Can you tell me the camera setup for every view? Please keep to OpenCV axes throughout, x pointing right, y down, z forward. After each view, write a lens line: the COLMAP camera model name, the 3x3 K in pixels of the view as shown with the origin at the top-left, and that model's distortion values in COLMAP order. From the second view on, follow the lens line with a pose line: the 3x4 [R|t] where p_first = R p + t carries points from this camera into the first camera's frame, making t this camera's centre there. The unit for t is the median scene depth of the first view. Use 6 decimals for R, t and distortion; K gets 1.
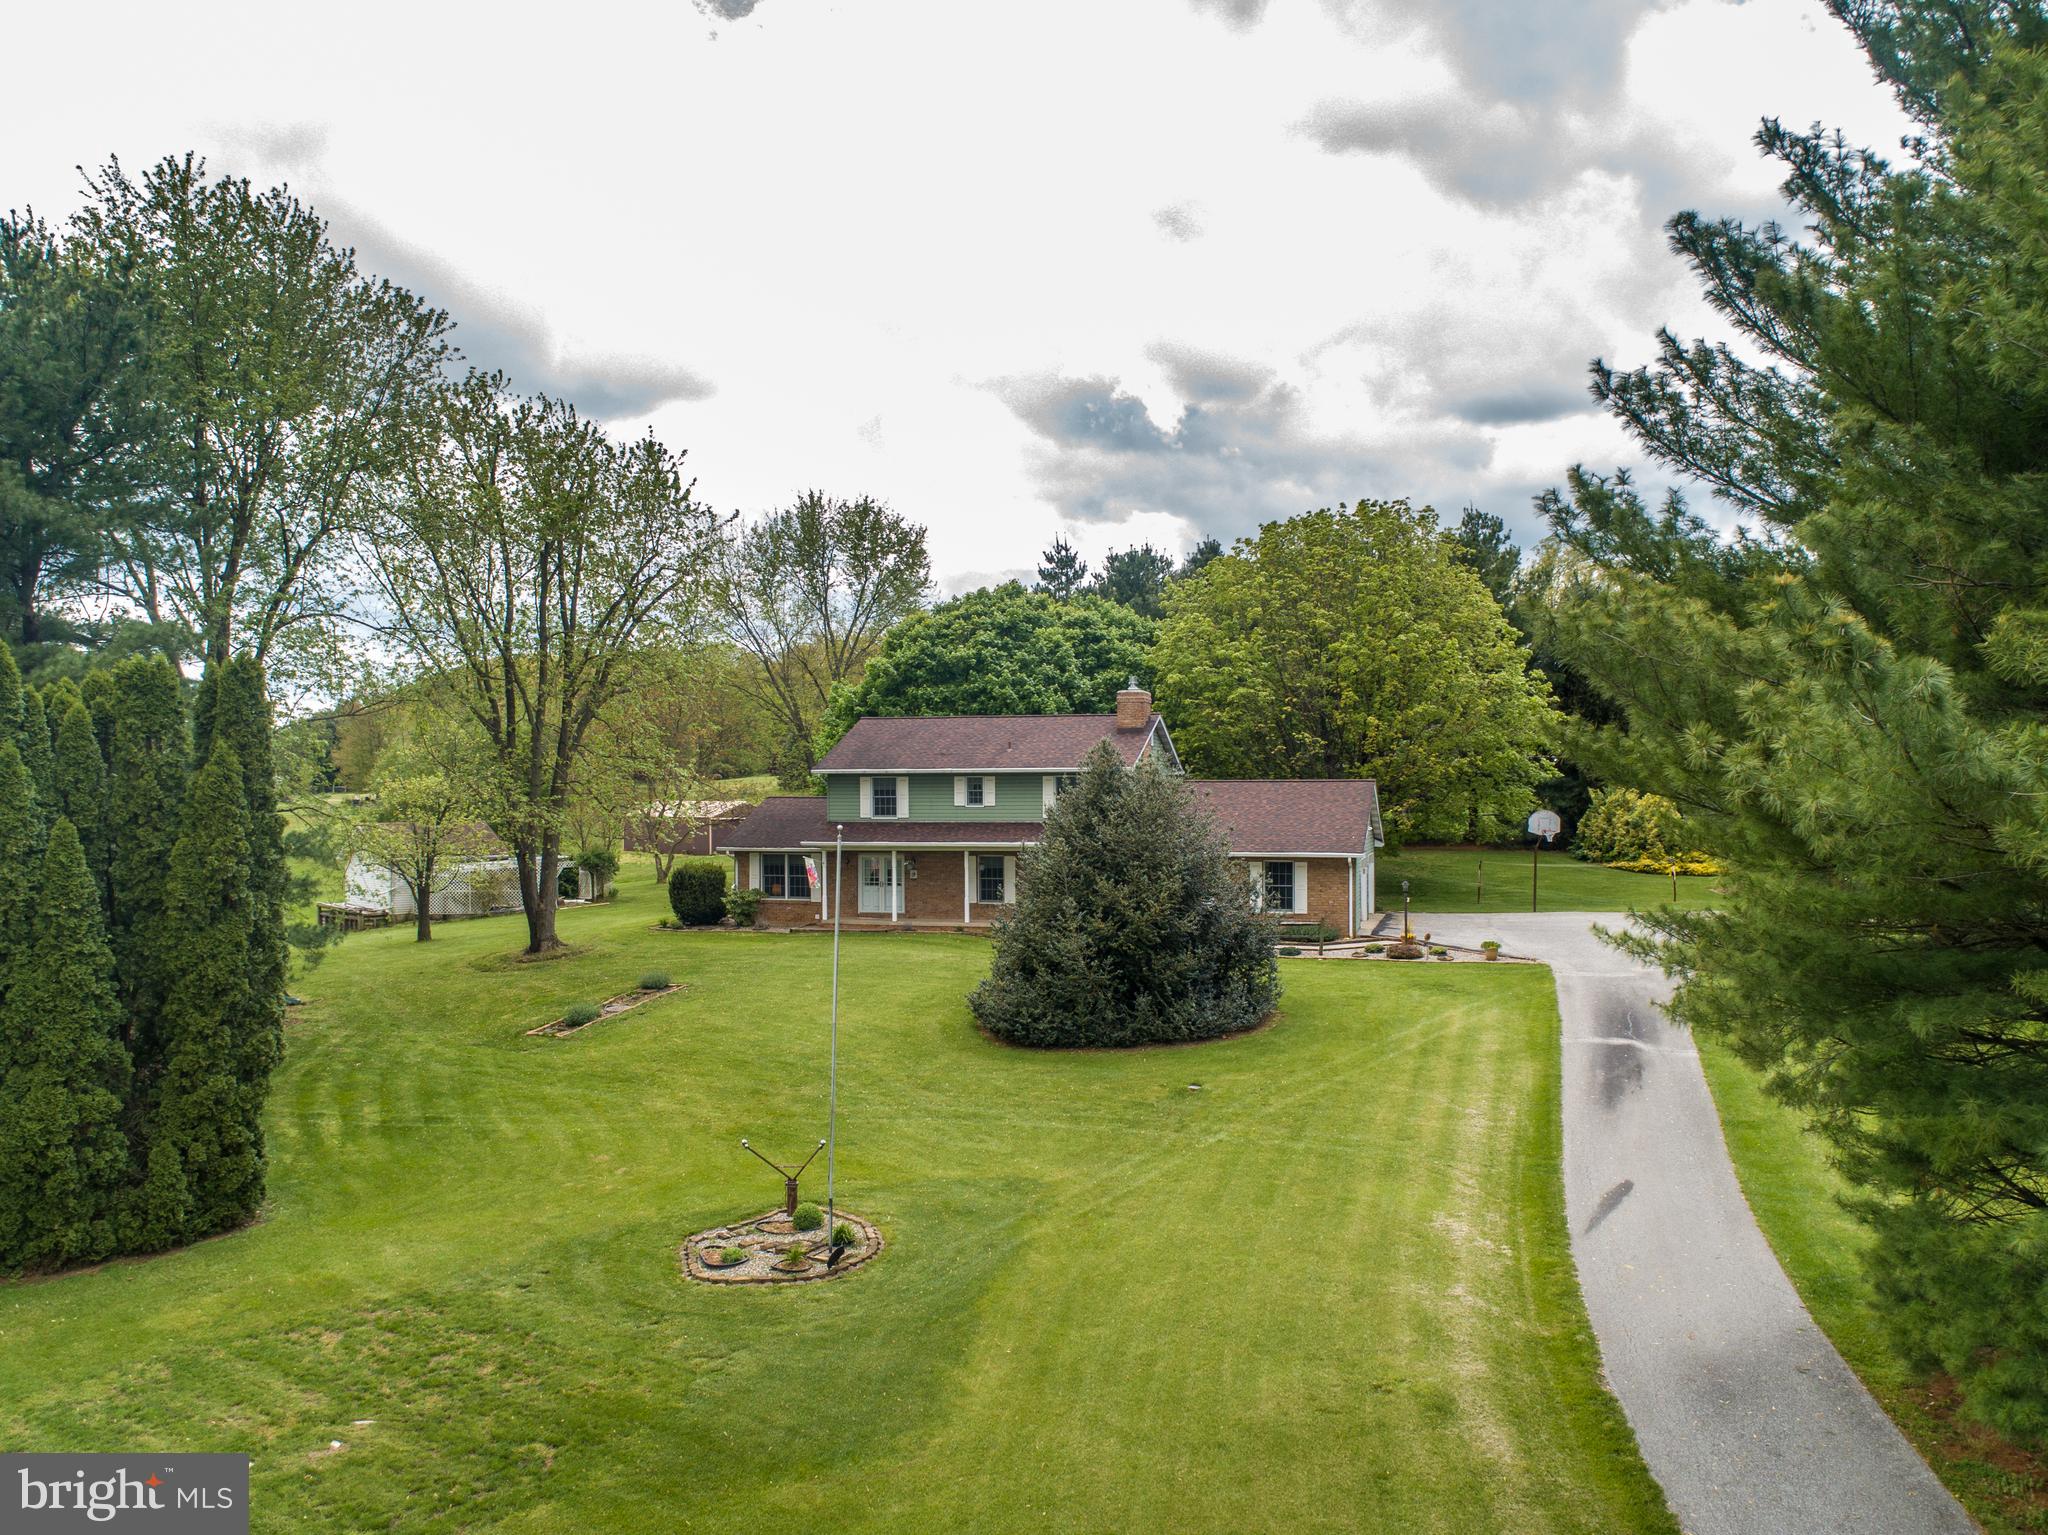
lens RADIAL K [[1628.9, 0, 1024.0], [0, 1628.9, 767.5], [0, 0, 1]] dist [-0.035784, 0.002048]
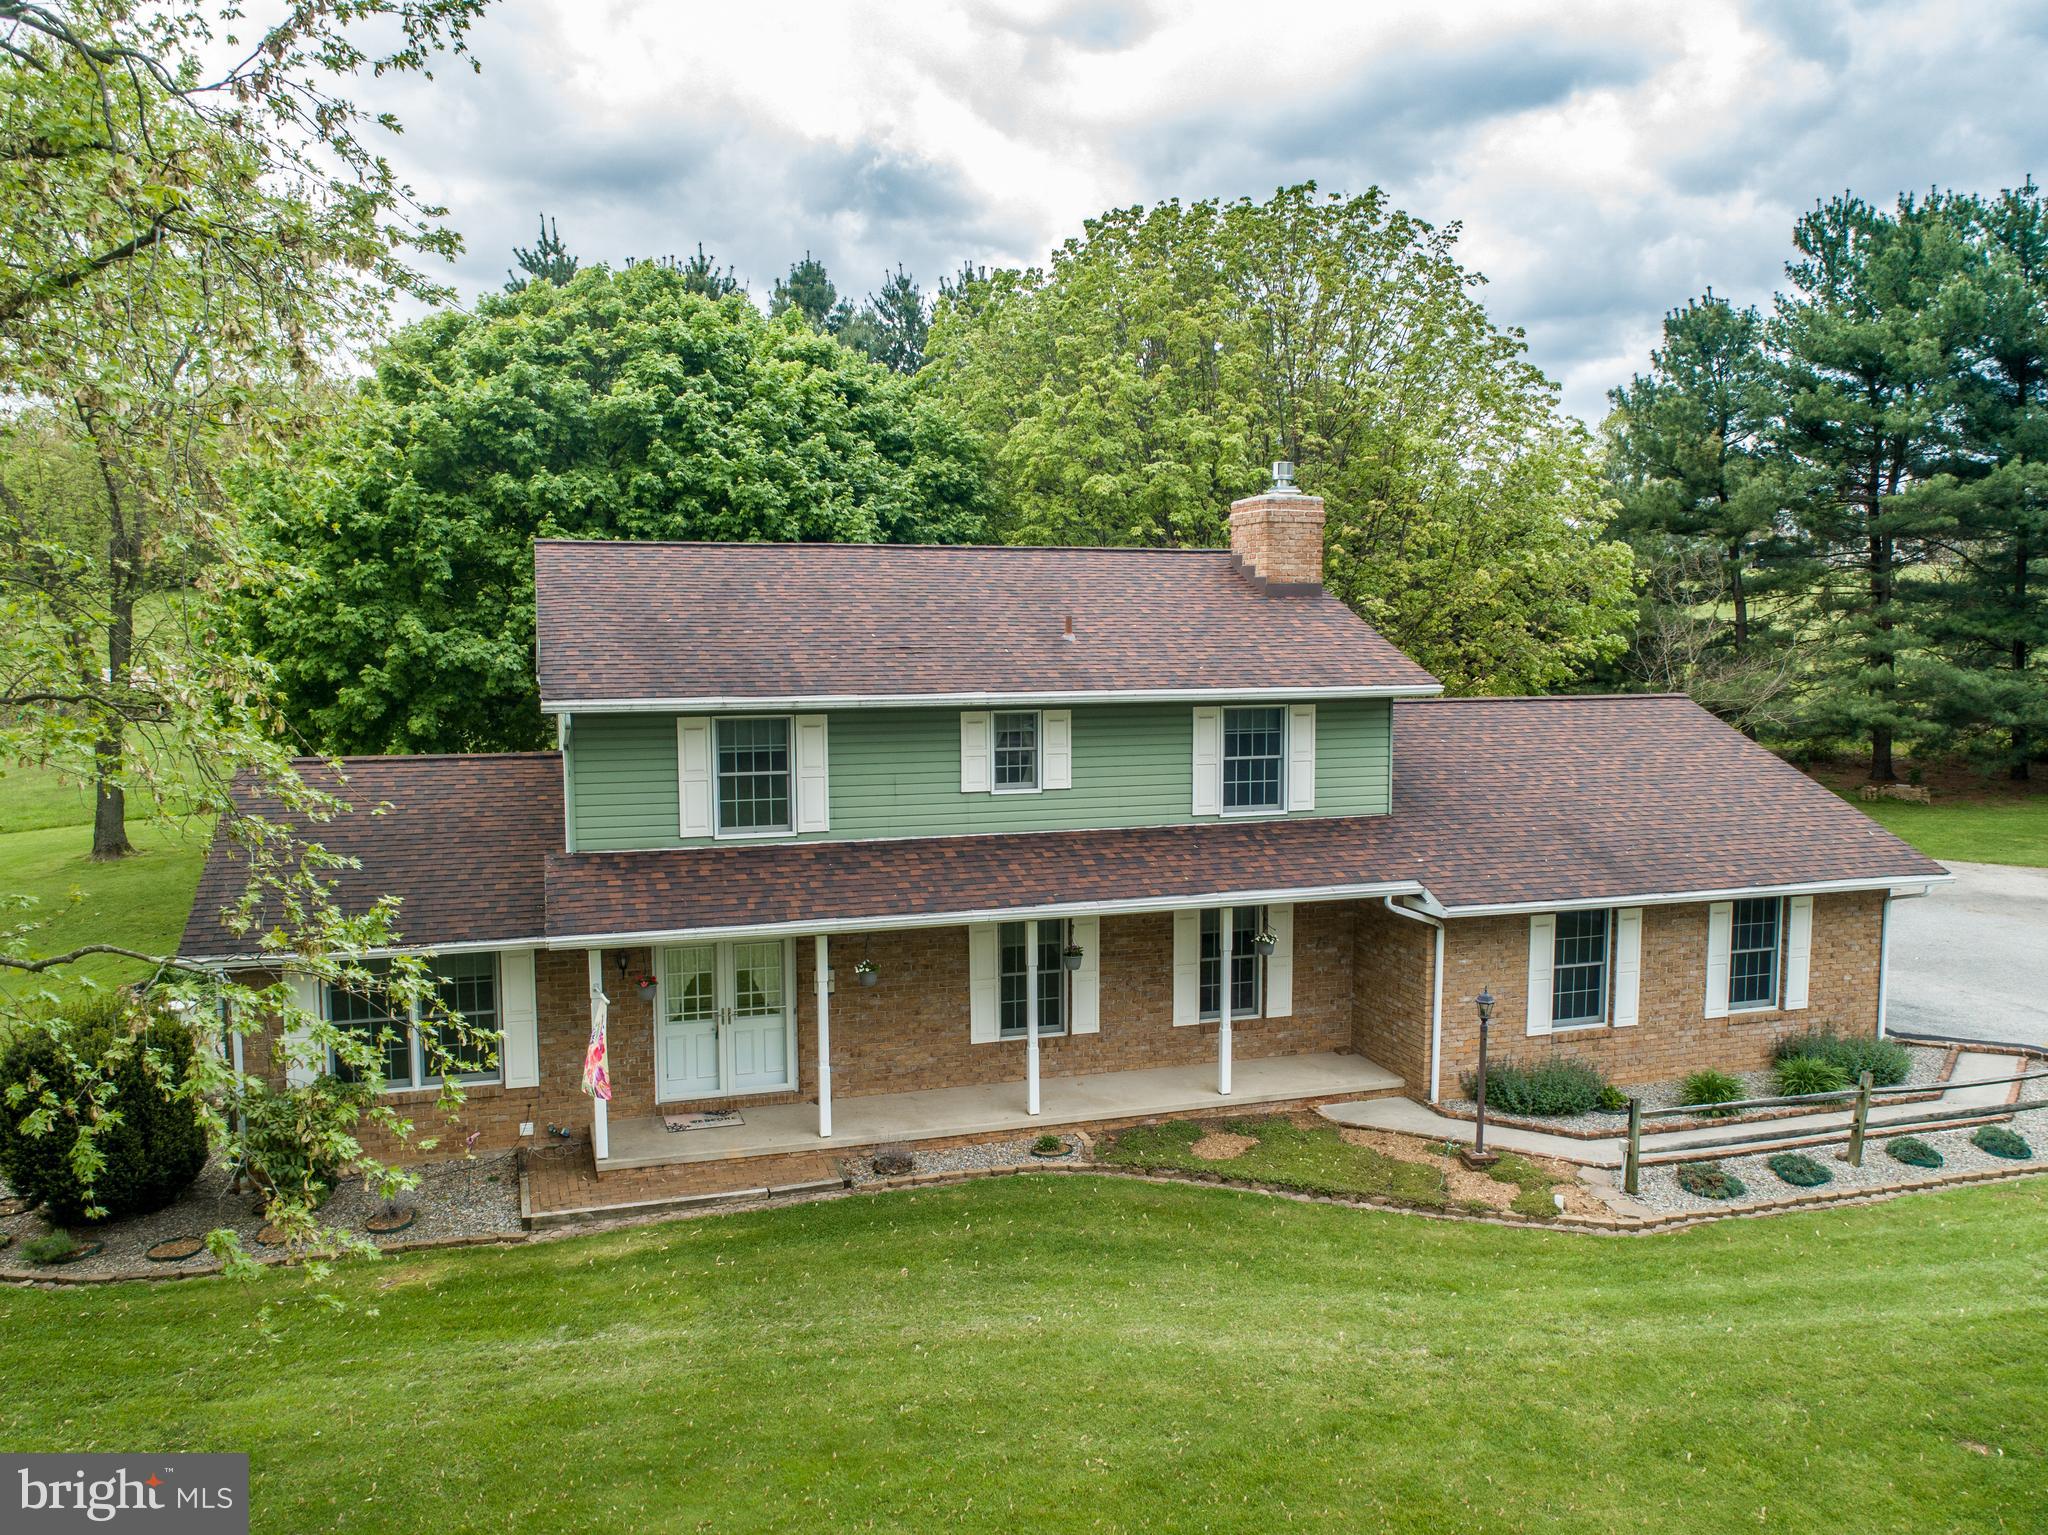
lens RADIAL K [[1541.0, 0, 1024.0], [0, 1541.0, 767.5], [0, 0, 1]] dist [-0.019271, 0.005726]
pose [[0.835791, -0.050803, 0.546692, -0.208657], [-0.007072, 0.994631, 0.103241, -0.016834], [-0.549002, -0.090154, 0.830945, 0.673632]]
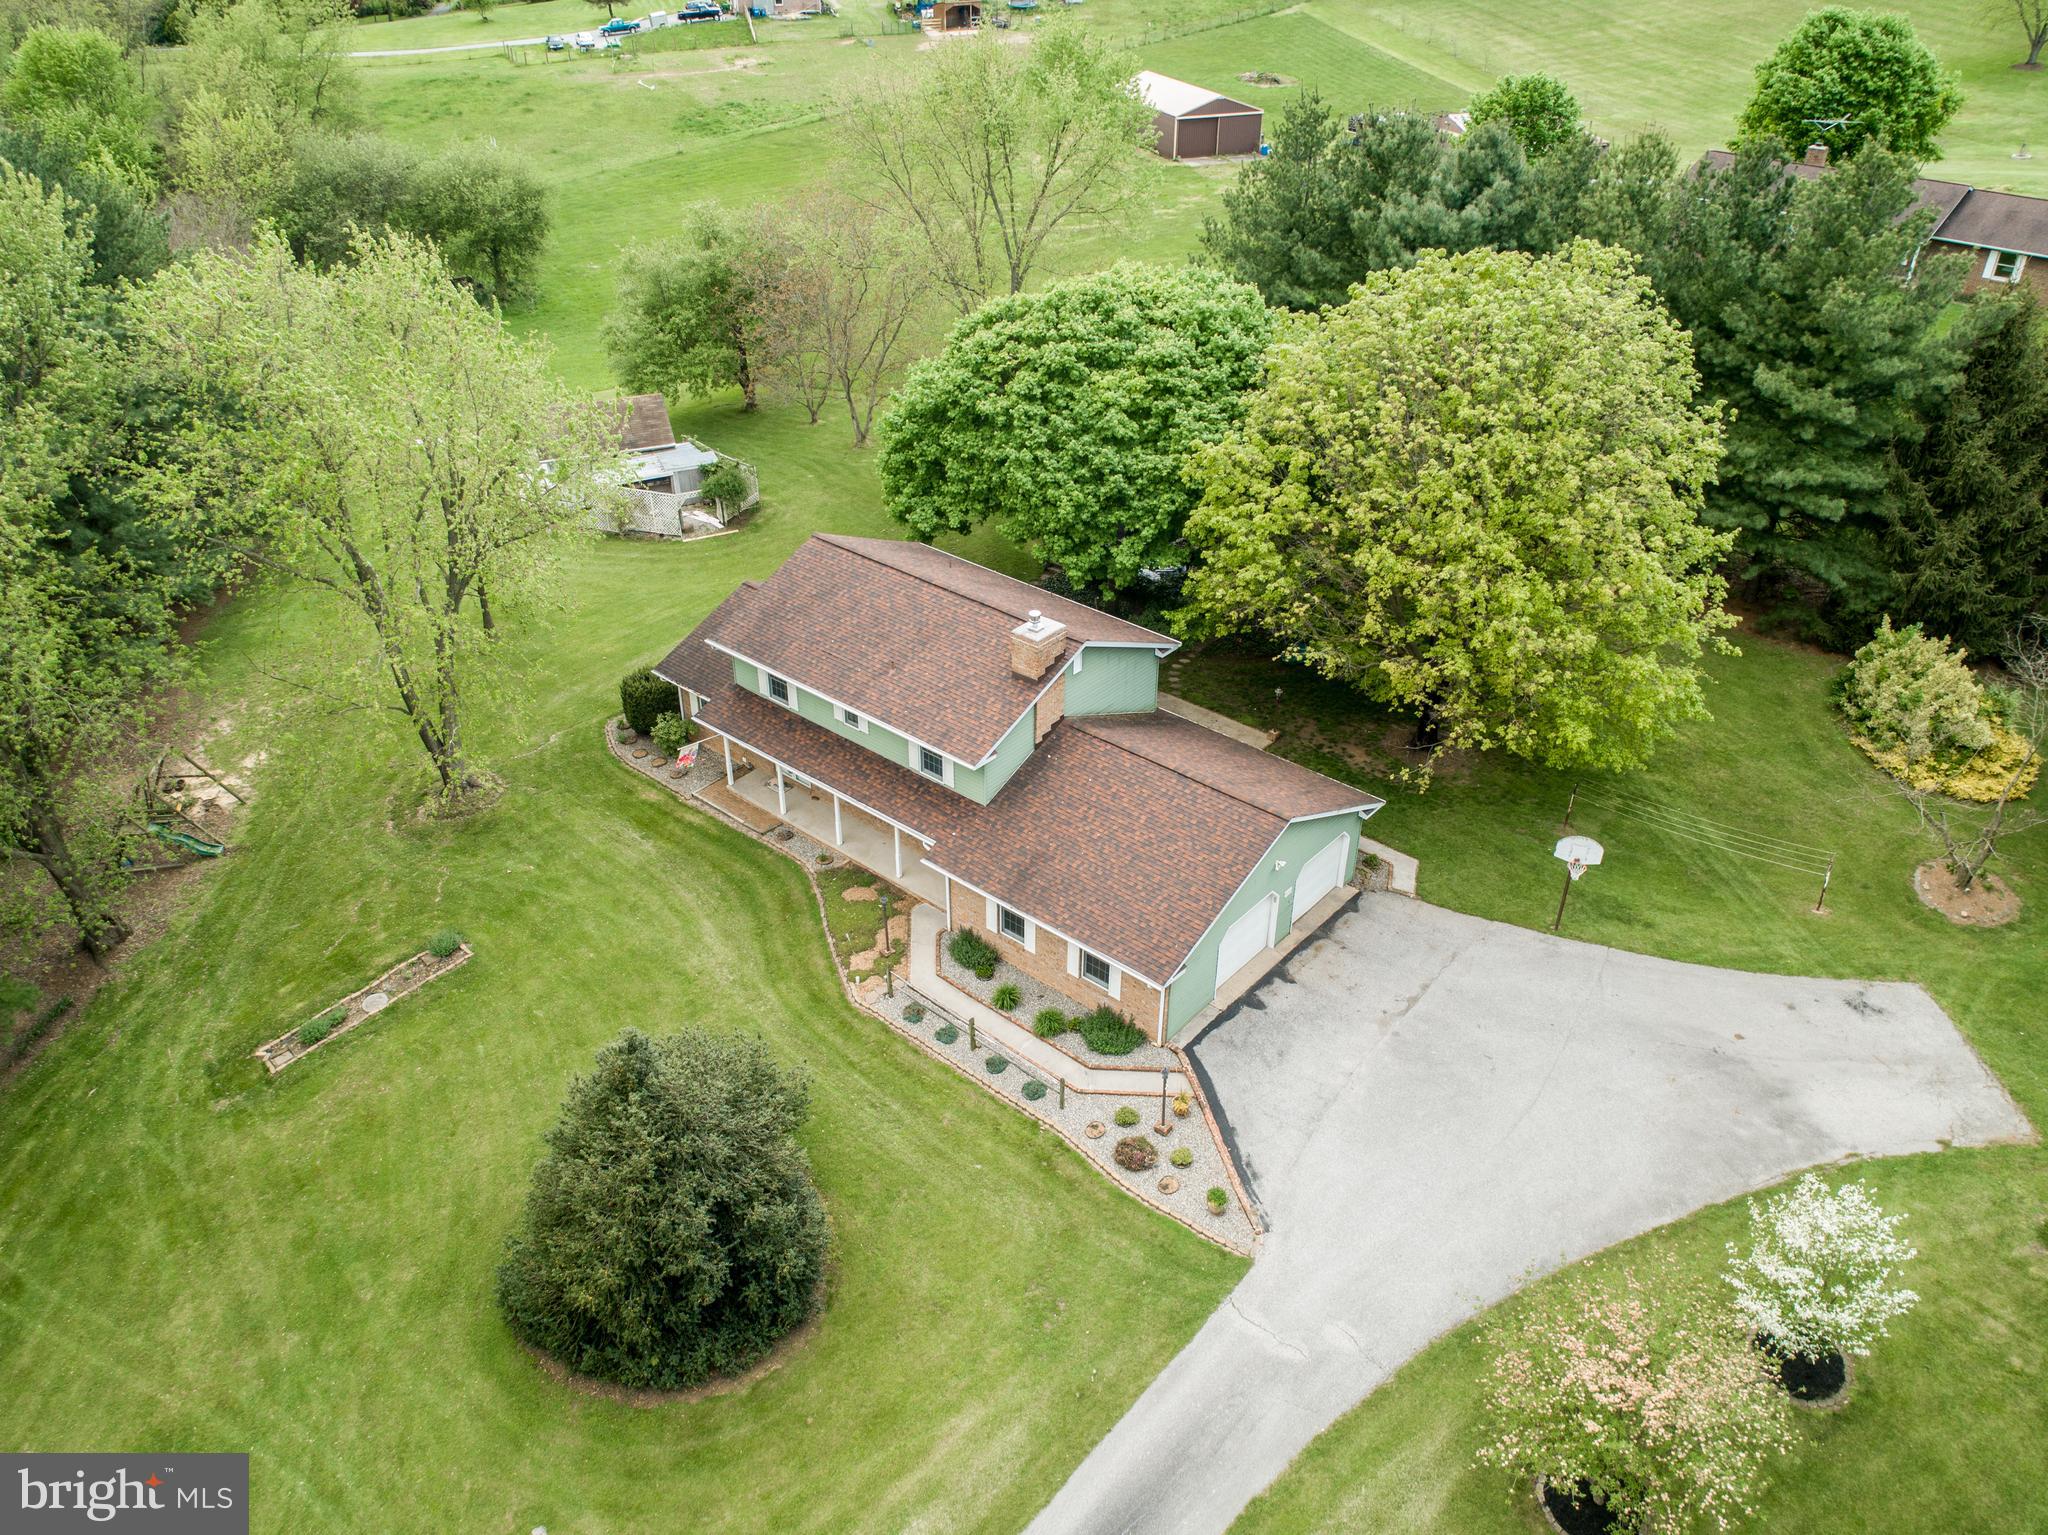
lens RADIAL K [[1541.0, 0, 1024.0], [0, 1541.0, 767.5], [0, 0, 1]] dist [-0.019271, 0.005726]
pose [[0.905996, 0.234195, -0.352596, 0.334777], [-0.001298, 0.834530, 0.550962, -0.395603], [0.423284, -0.498712, 0.756385, 0.378894]]
